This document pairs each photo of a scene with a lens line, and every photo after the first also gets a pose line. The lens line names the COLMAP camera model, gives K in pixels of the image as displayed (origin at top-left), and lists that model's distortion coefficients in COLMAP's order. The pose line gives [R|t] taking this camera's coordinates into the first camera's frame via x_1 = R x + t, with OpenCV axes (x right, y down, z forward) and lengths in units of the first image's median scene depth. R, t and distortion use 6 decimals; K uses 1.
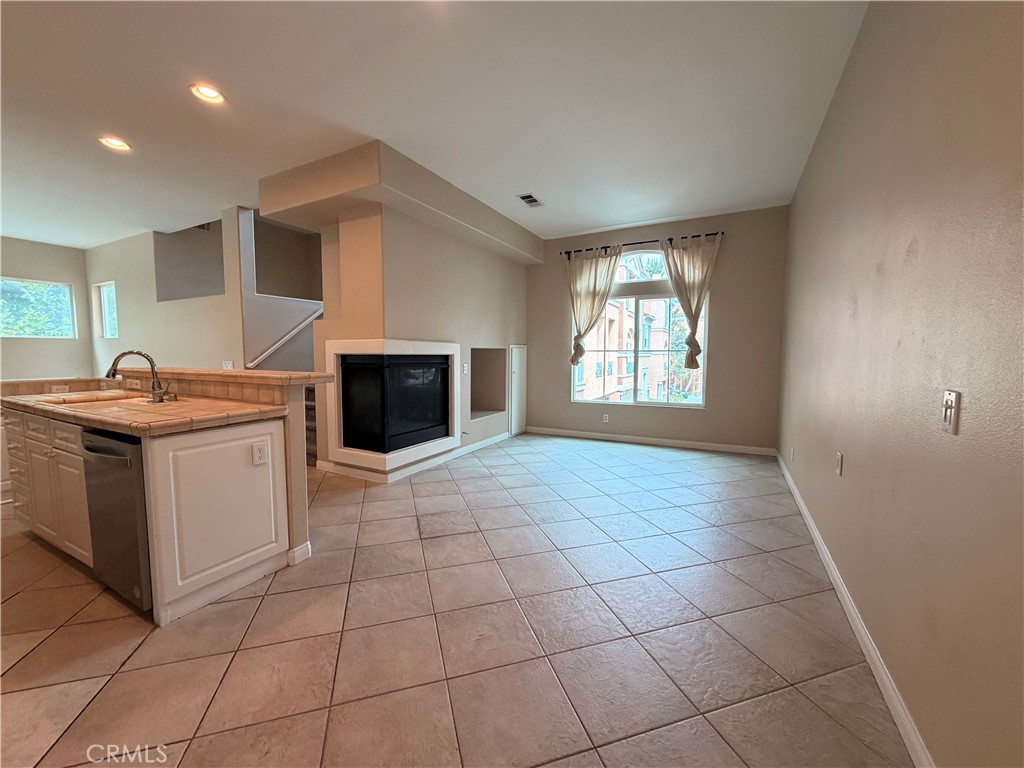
lens RADIAL K [[406.7, 0, 511.0], [0, 406.7, 382.9], [0, 0, 1]] dist [-0.001980, -0.000065]
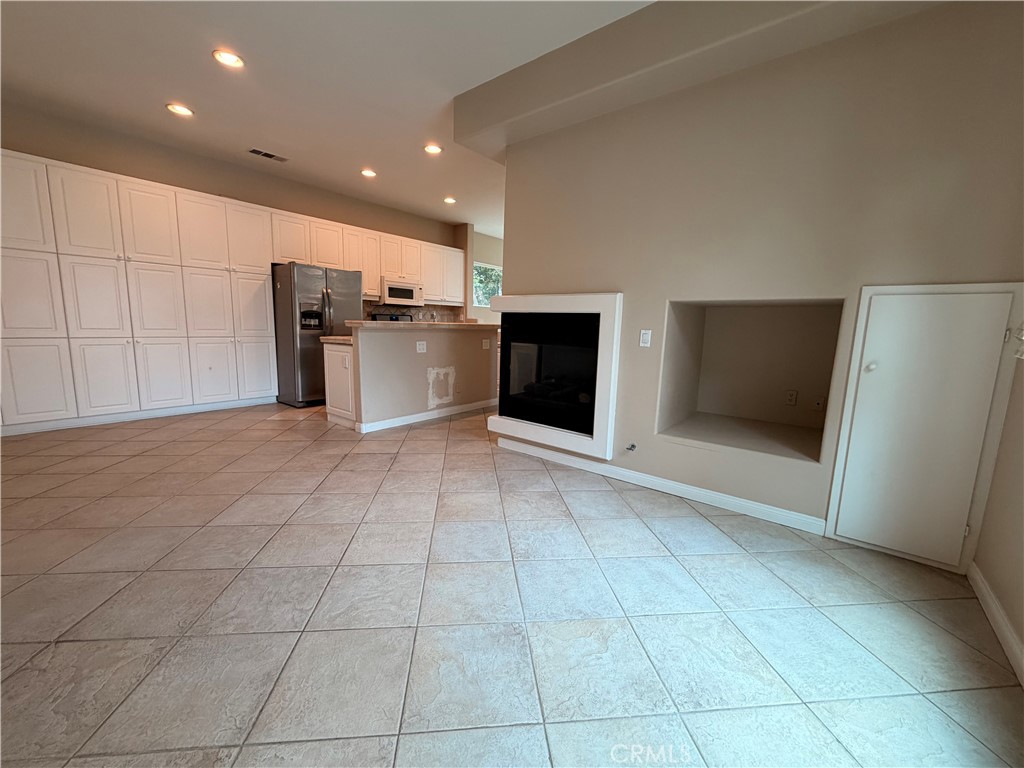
lens RADIAL K [[406.7, 0, 510.4], [0, 406.7, 385.2], [0, 0, 1]] dist [-0.001980, -0.000065]
pose [[-0.183800, 0.139250, -0.973050, 0.581132], [-0.102267, 0.981834, 0.159824, -0.051074], [0.977629, 0.128887, -0.166220, 1.100223]]
